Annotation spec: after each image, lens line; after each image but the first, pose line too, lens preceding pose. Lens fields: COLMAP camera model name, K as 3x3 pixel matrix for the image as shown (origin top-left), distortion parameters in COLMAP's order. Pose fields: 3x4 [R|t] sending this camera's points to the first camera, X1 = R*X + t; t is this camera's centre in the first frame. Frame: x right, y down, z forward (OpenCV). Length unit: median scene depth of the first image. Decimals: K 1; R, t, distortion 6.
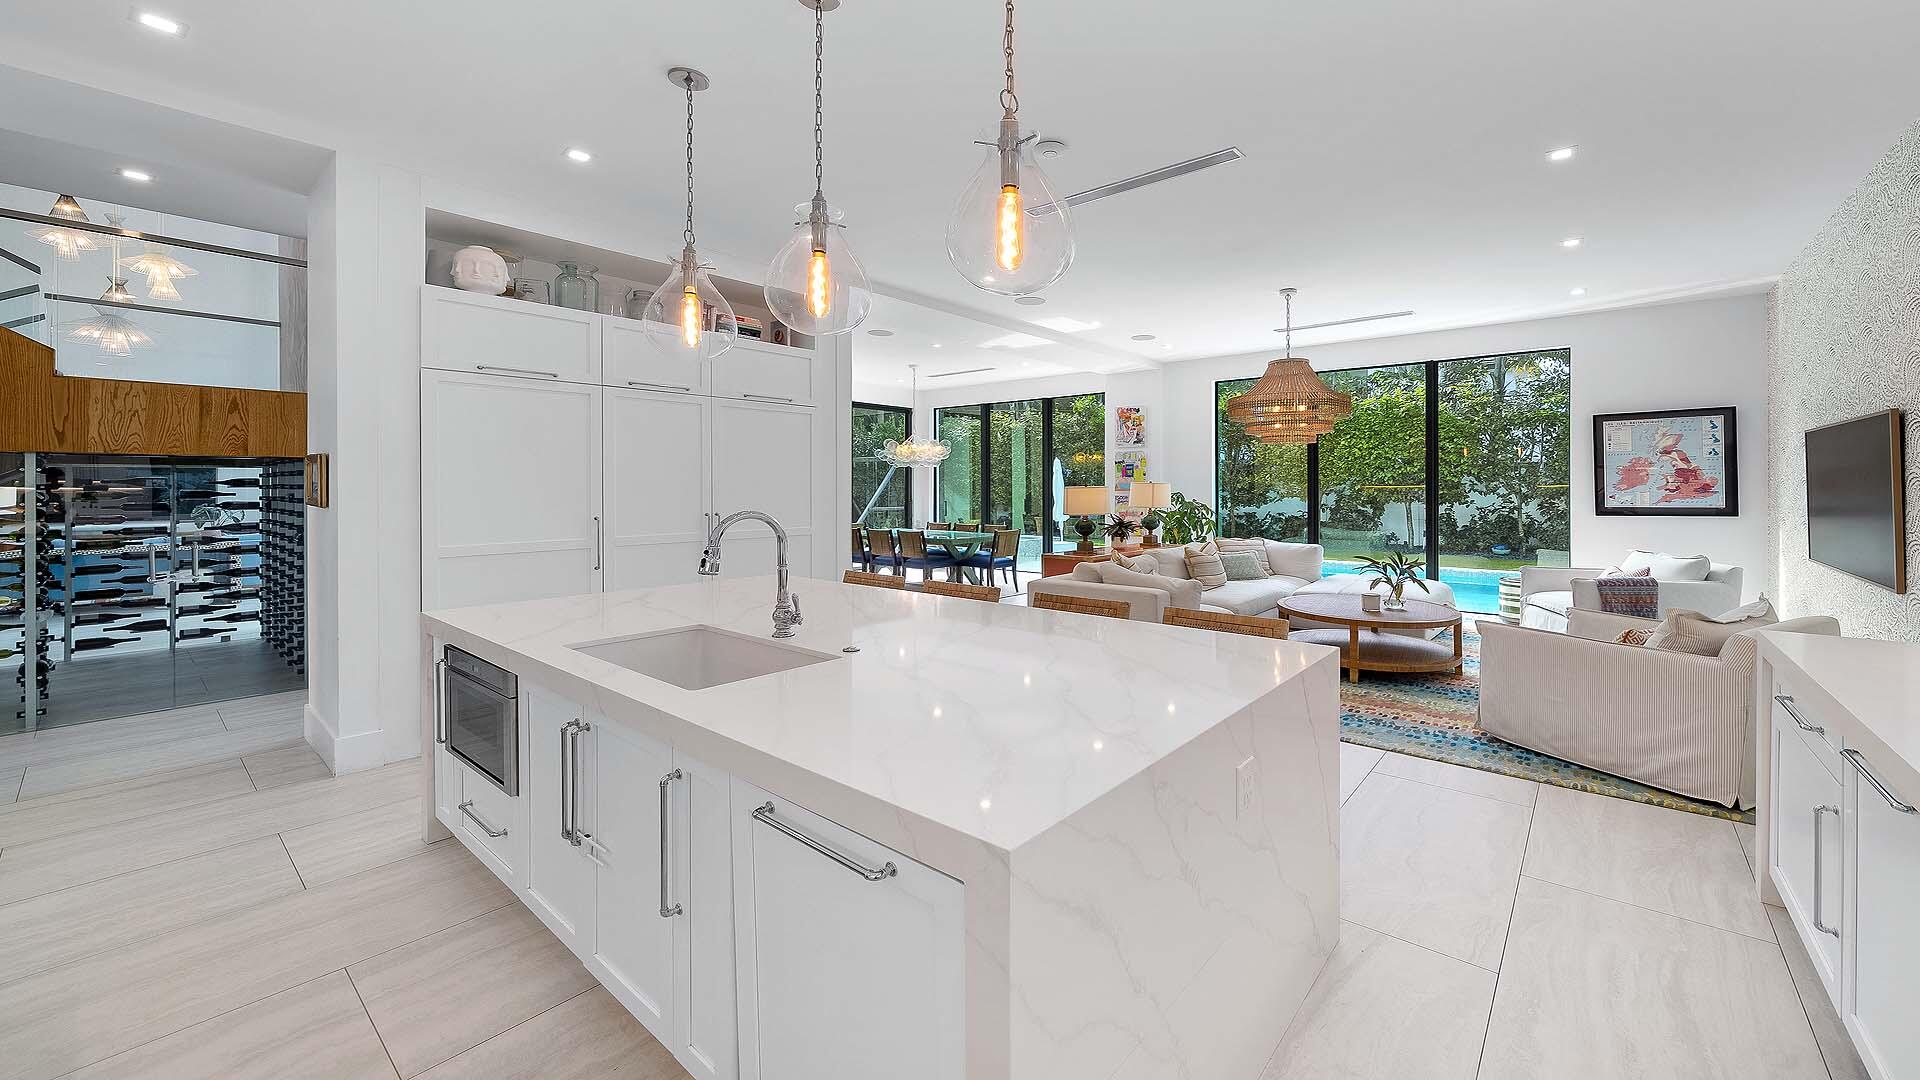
lens RADIAL K [[712.0, 0, 1051.7], [0, 712.0, 483.9], [0, 0, 1]] dist [-0.001268, -0.000214]
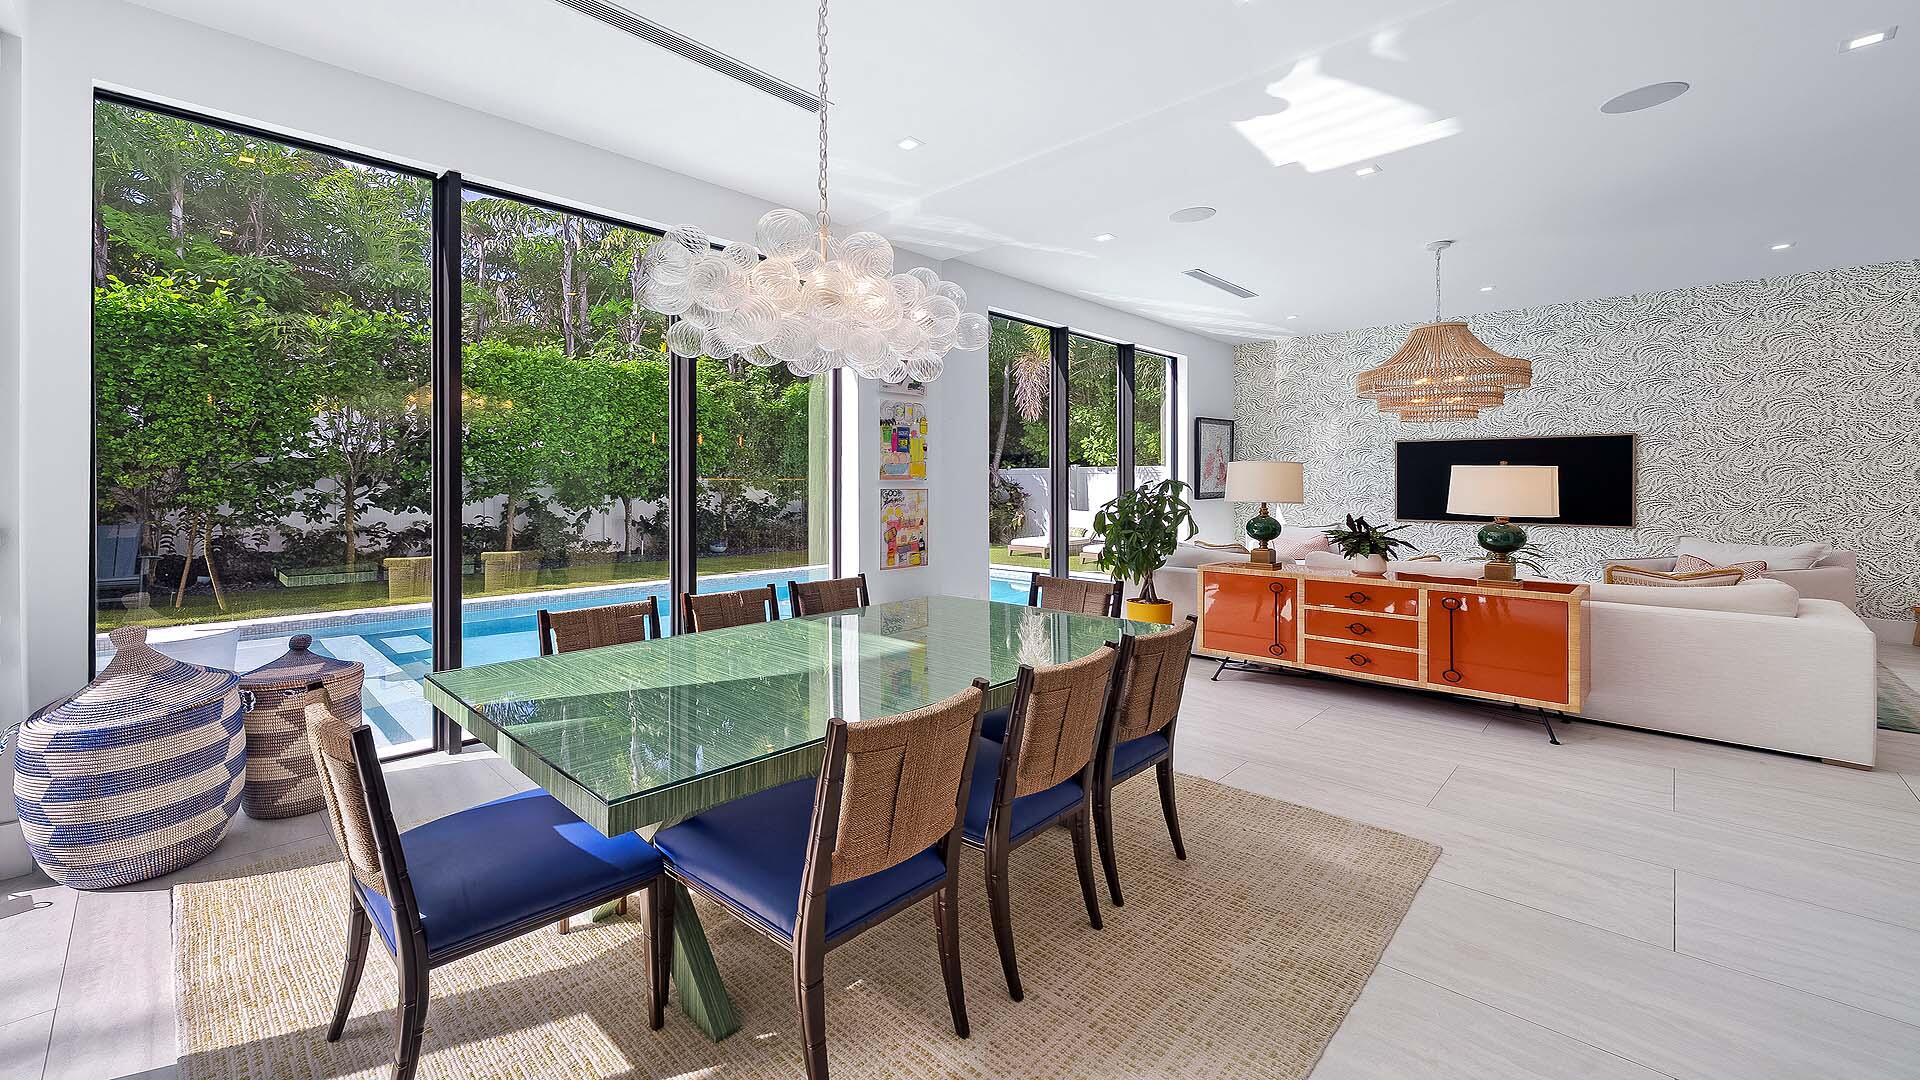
lens RADIAL K [[760.2, 0, 842.8], [0, 760.2, 485.1], [0, 0, 1]] dist [0.000078, -0.000073]
pose [[0.187102, -0.002137, 0.982338, -0.649078], [-0.001444, 0.999996, 0.002450, 0.018311], [-0.982339, -0.001877, 0.187098, 1.424541]]
